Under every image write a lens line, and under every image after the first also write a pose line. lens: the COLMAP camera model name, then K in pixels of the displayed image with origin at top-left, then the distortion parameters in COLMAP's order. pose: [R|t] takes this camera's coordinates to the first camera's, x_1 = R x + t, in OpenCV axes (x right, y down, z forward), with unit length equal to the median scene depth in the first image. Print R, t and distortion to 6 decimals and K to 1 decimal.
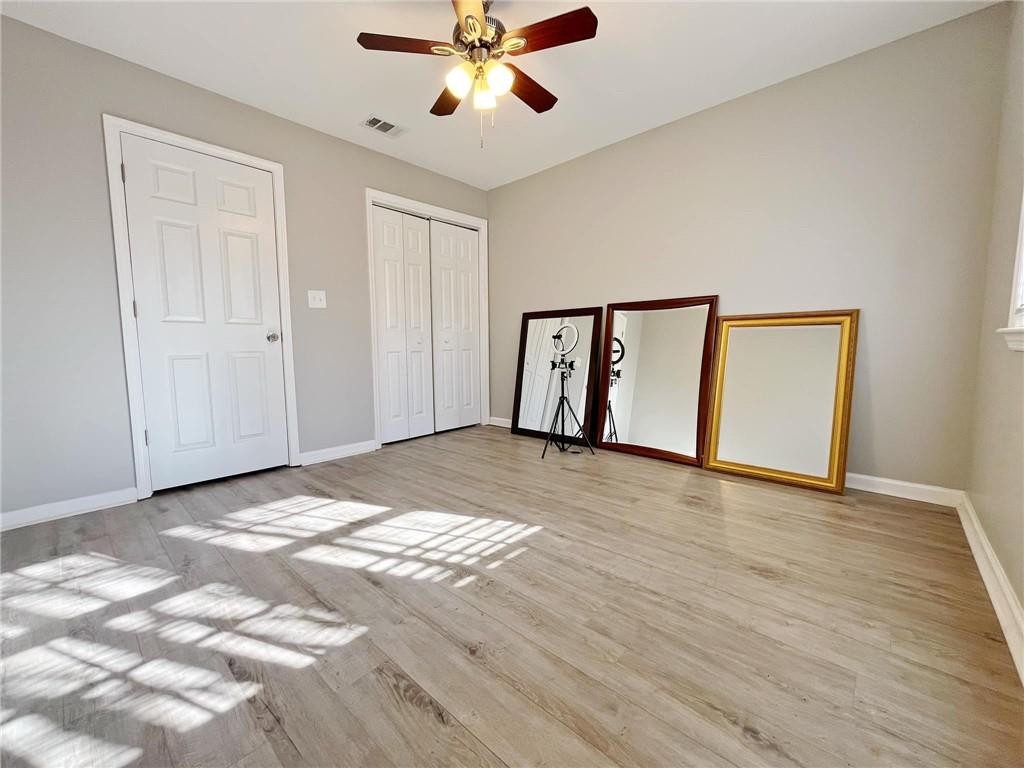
lens RADIAL K [[413.9, 0, 501.8], [0, 413.9, 384.5], [0, 0, 1]] dist [-0.008256, -0.000038]
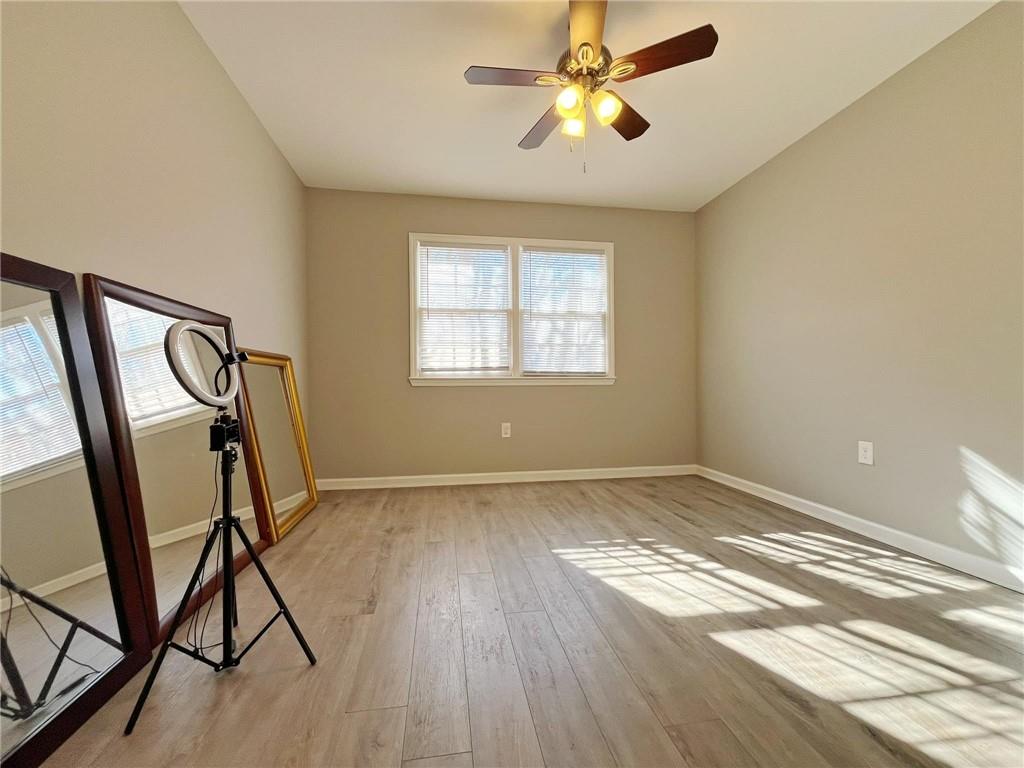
lens RADIAL K [[412.7, 0, 508.8], [0, 412.7, 386.2], [0, 0, 1]] dist [-0.003169, -0.000138]
pose [[-0.793928, 0.011001, 0.607912, -0.492856], [0.071411, 0.994603, 0.075263, -0.172261], [-0.603804, 0.103165, -0.790429, 1.976338]]
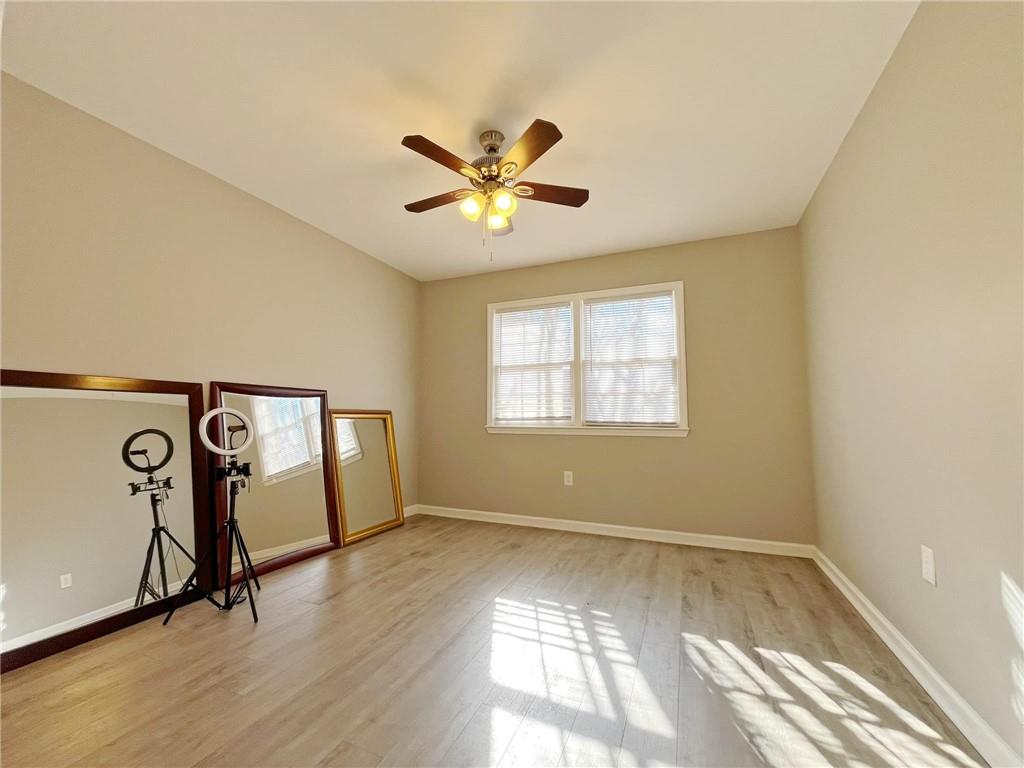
lens RADIAL K [[412.7, 0, 508.8], [0, 412.7, 386.2], [0, 0, 1]] dist [-0.003169, -0.000138]
pose [[-0.341873, 0.080141, 0.936323, -1.091080], [0.091495, 0.994462, -0.051710, -0.187397], [-0.935281, 0.067990, -0.347313, 1.407563]]
